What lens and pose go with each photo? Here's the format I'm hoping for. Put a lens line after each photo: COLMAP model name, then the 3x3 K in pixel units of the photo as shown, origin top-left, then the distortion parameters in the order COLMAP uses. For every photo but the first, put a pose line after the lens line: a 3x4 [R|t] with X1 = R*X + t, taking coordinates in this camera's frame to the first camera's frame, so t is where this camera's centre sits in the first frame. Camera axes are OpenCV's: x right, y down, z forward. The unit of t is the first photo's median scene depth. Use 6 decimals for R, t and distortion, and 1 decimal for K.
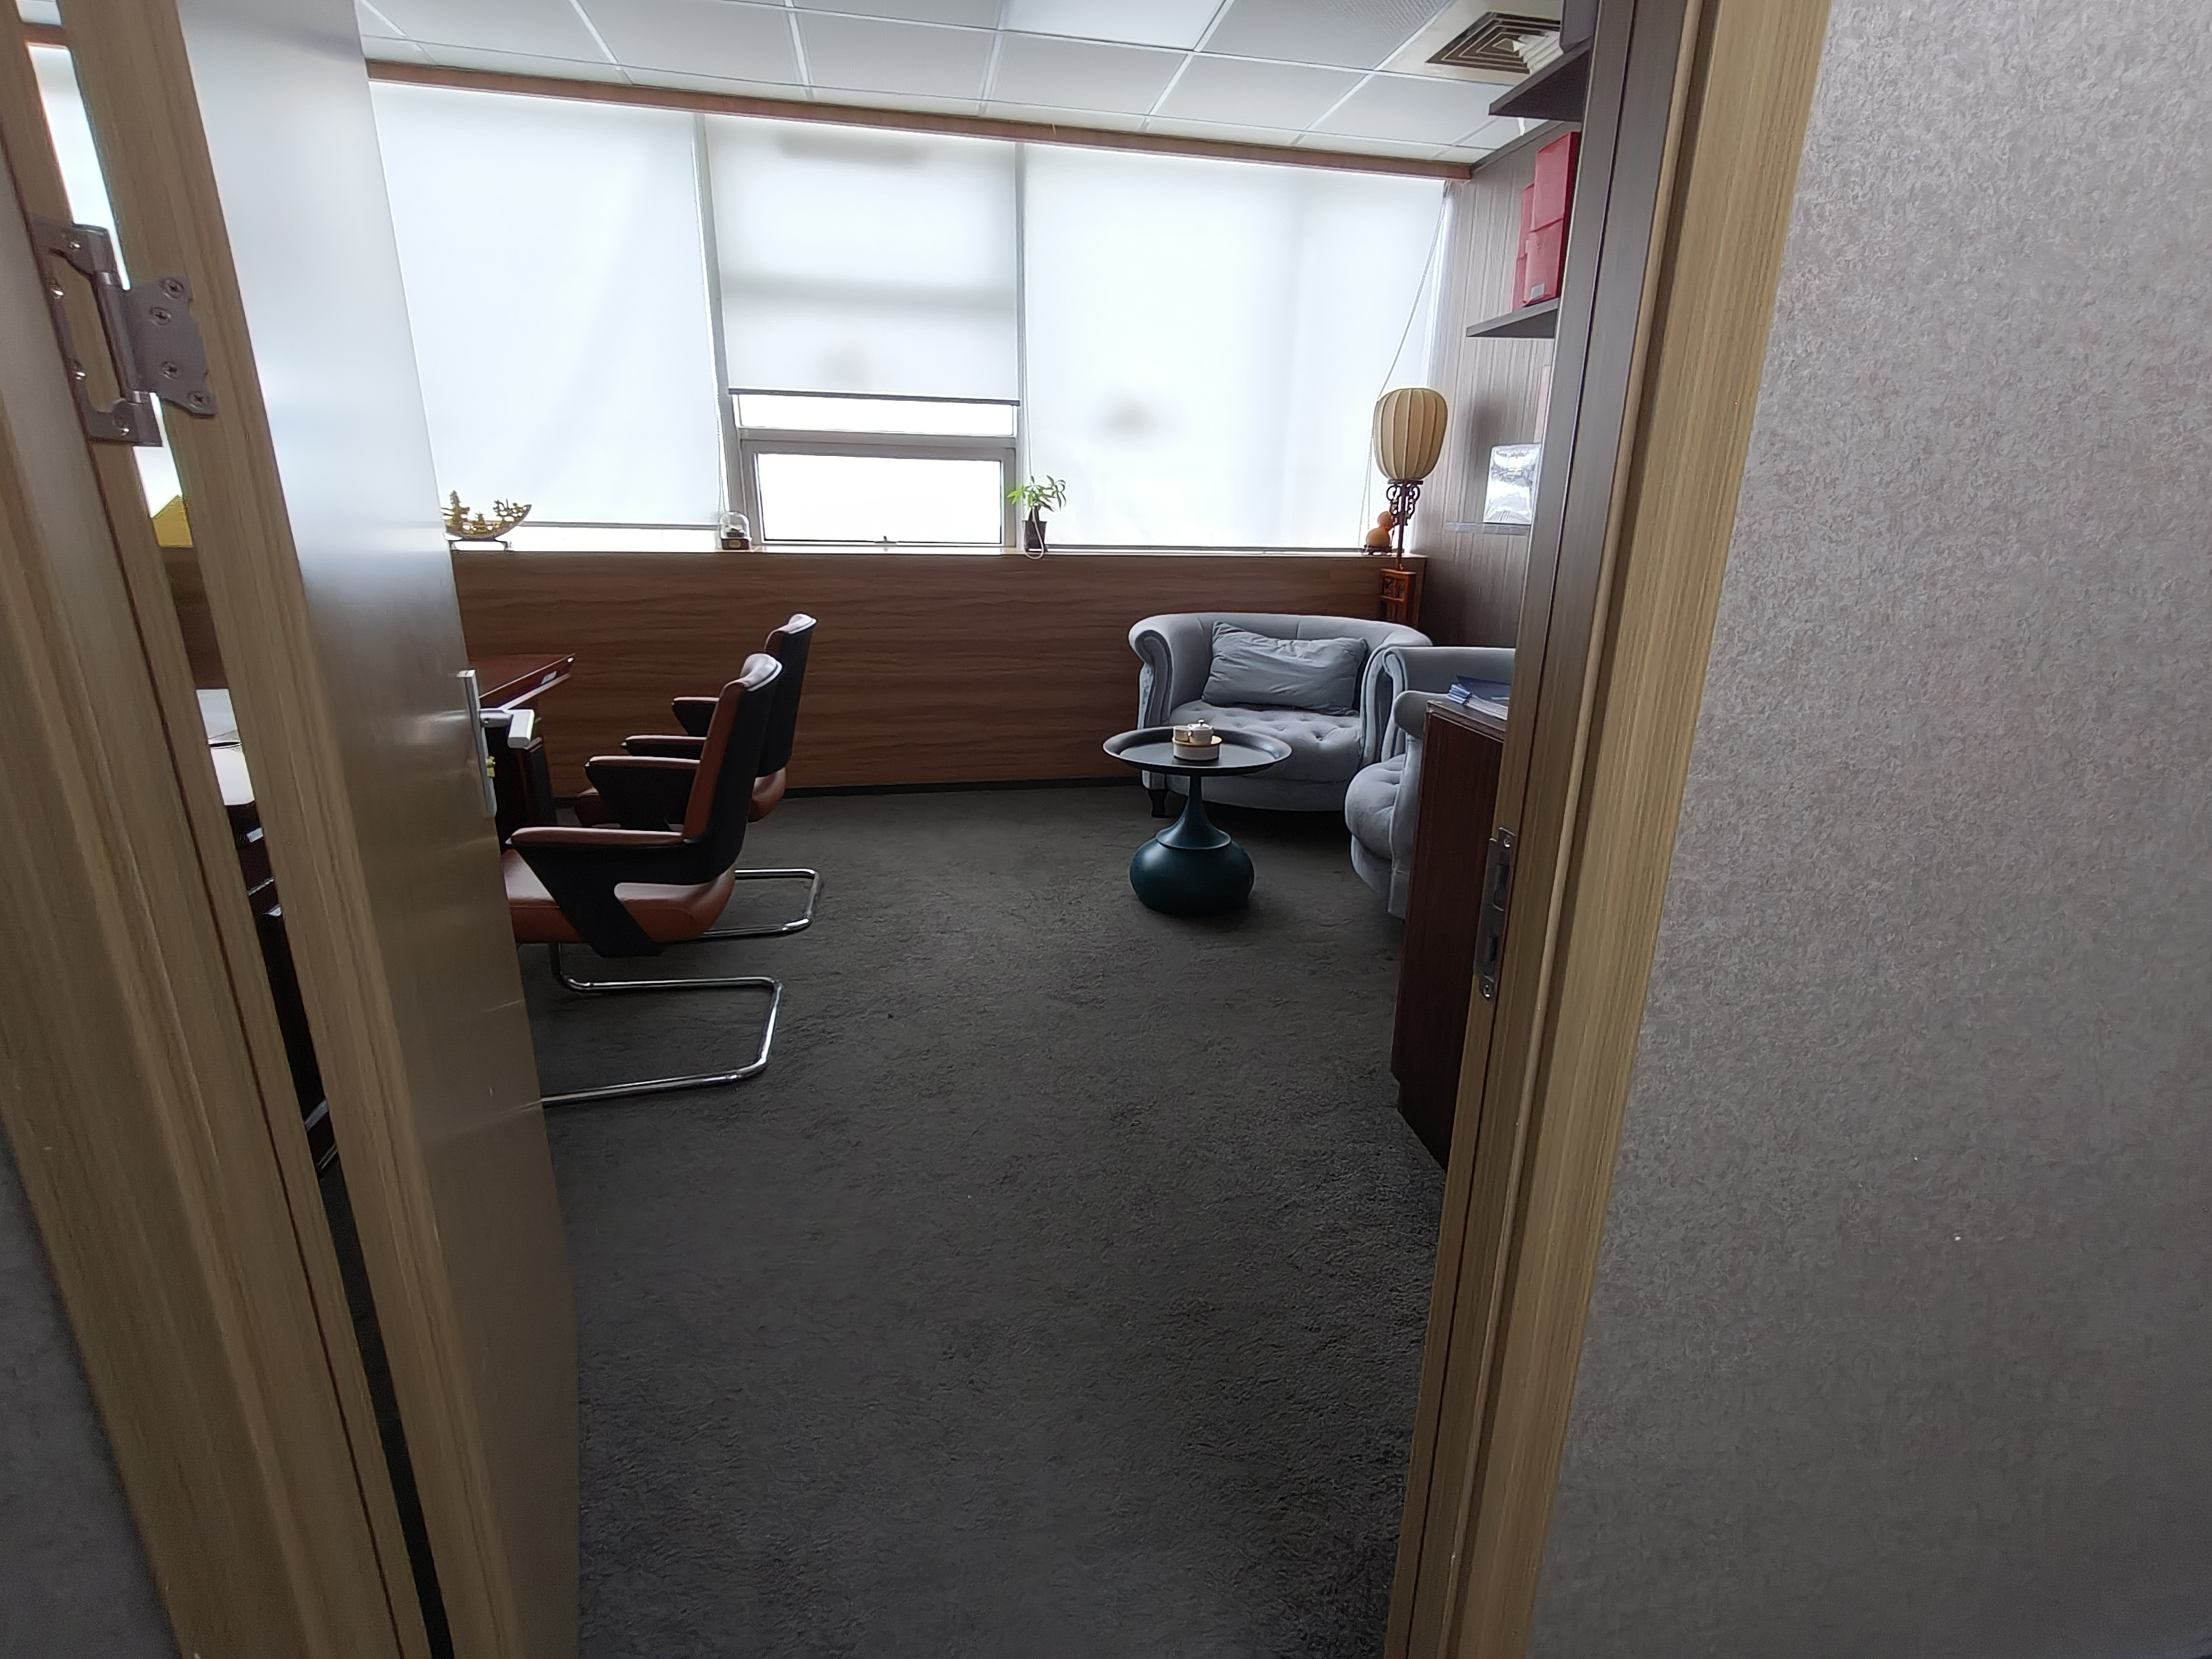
lens RADIAL K [[1036.5, 0, 1114.8], [0, 1036.5, 821.5], [0, 0, 1]] dist [0.012288, -0.000826]
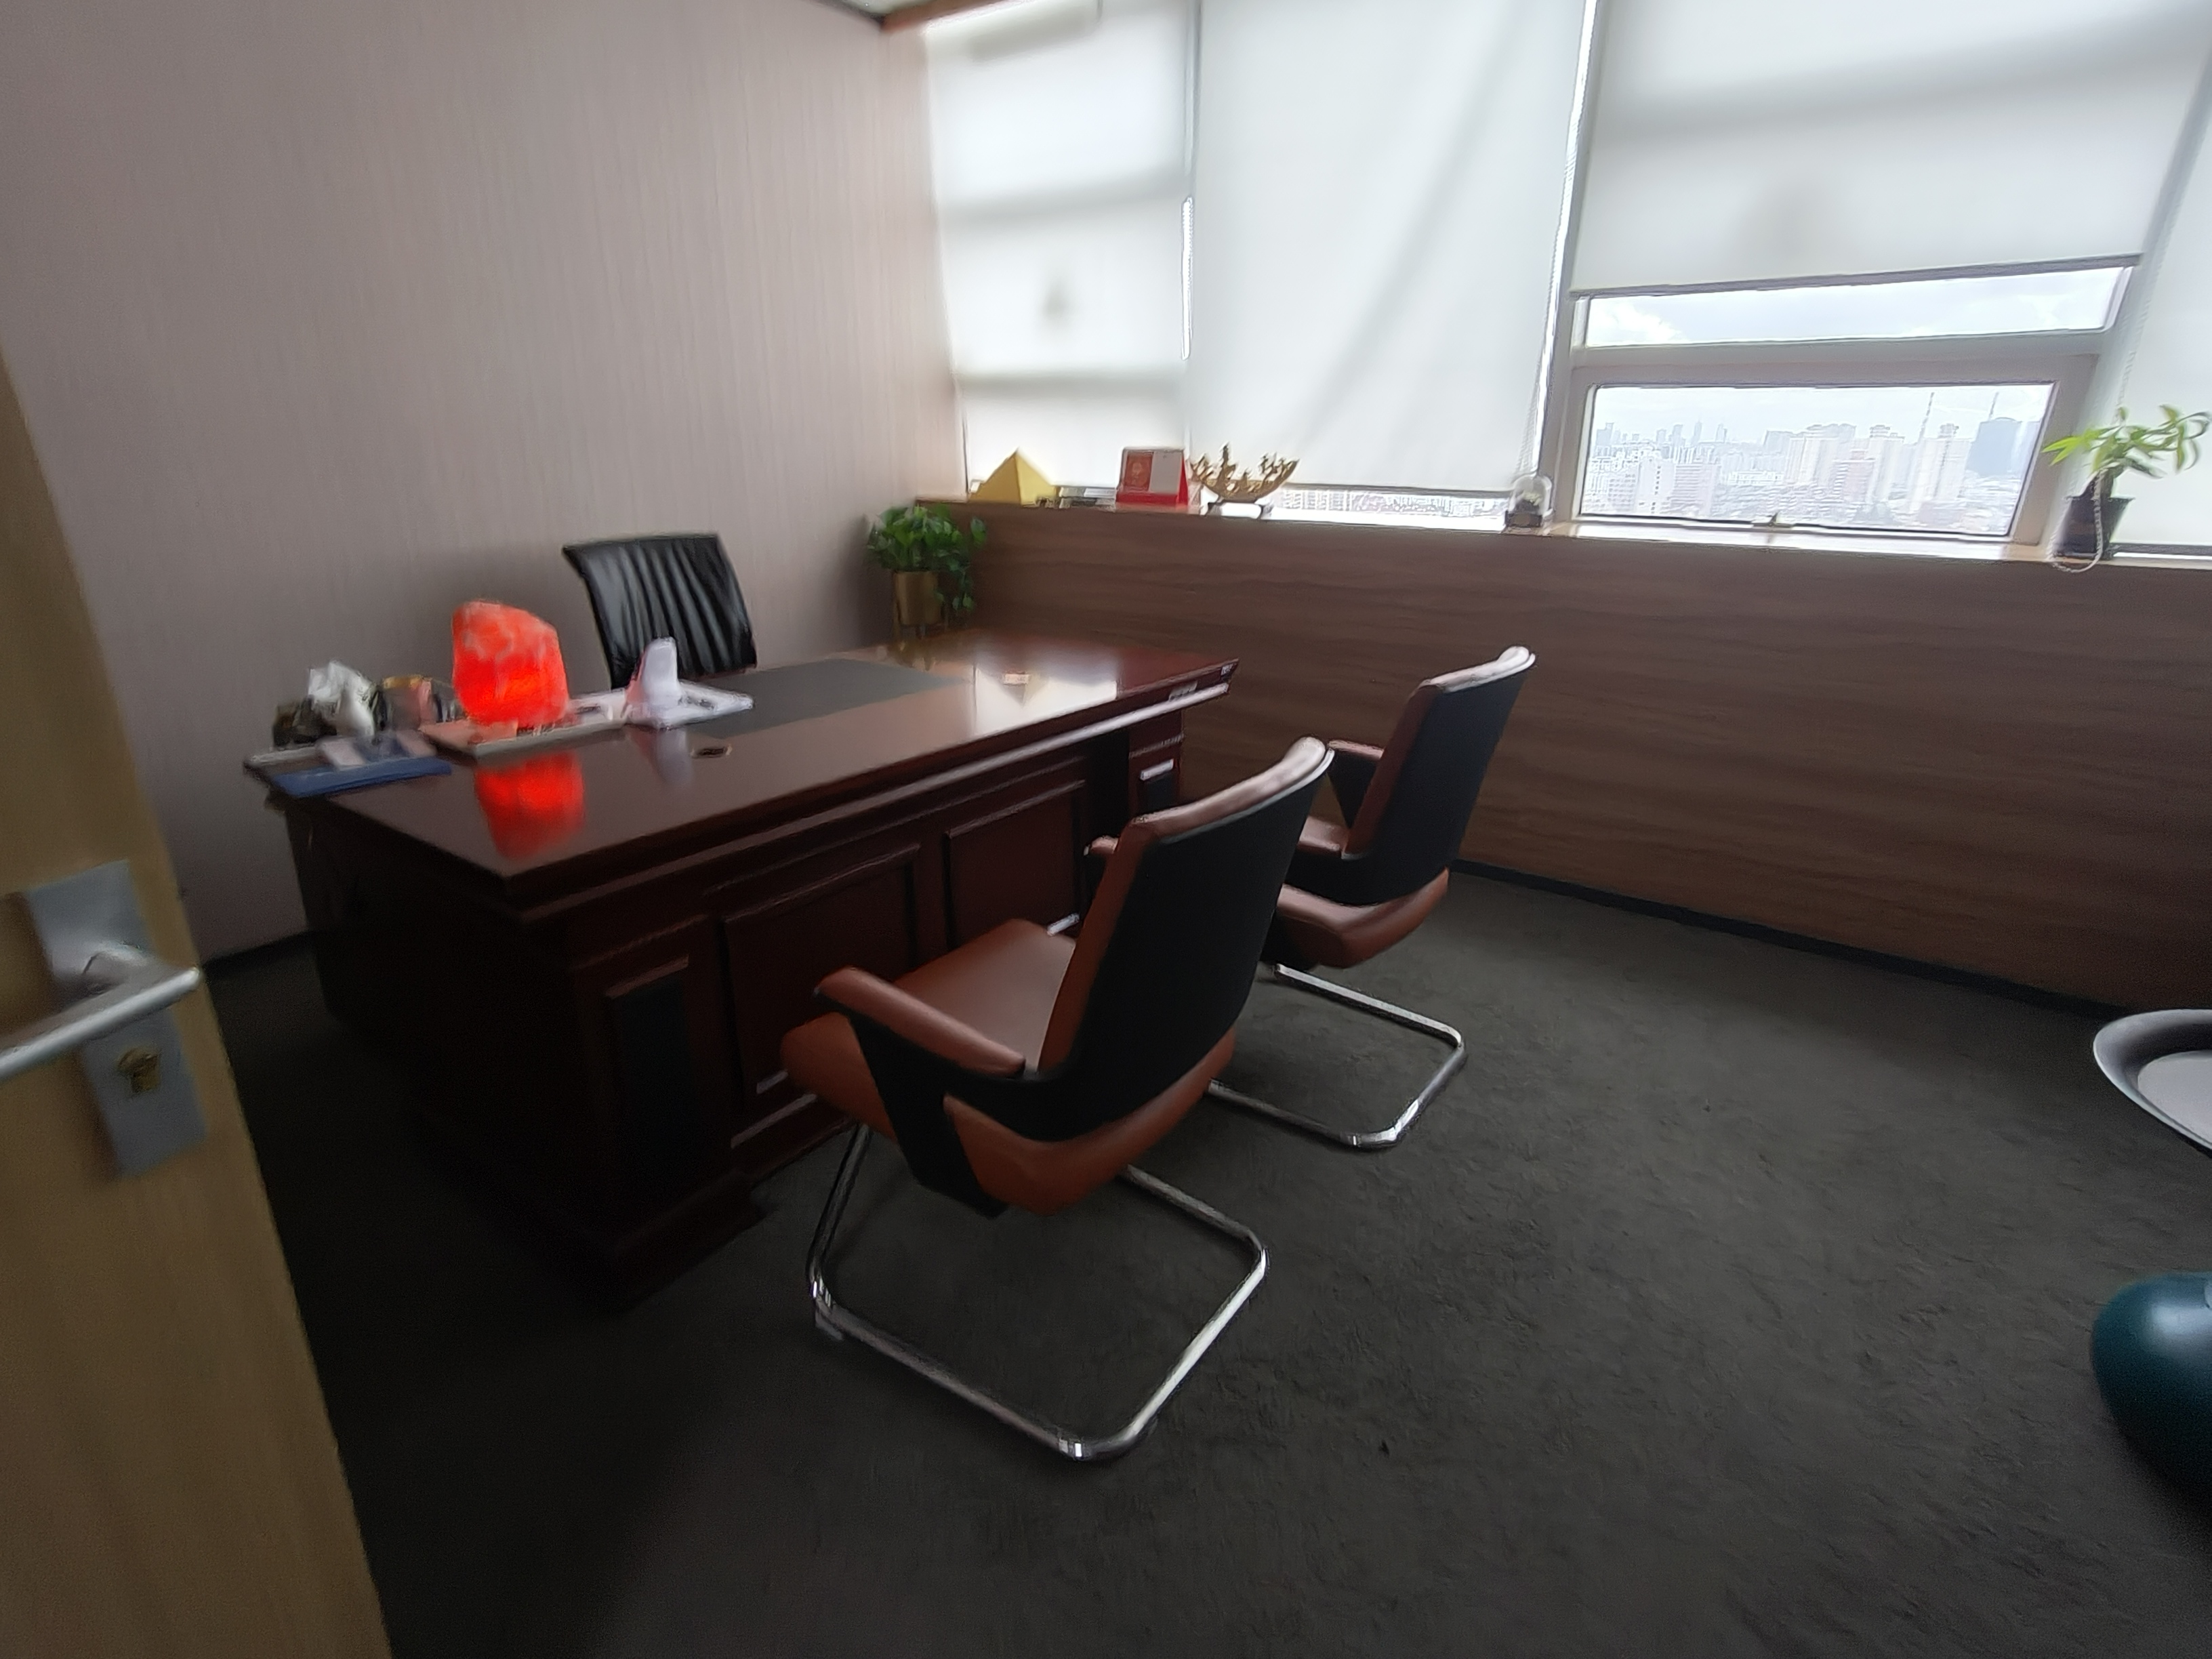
lens RADIAL K [[1073.1, 0, 1168.1], [0, 1073.1, 821.6], [0, 0, 1]] dist [0.022953, -0.000108]
pose [[0.700748, 0.237456, -0.672731, 0.000540], [-0.217756, 0.969173, 0.115267, -0.102139], [0.679363, 0.065718, 0.730854, 0.322339]]
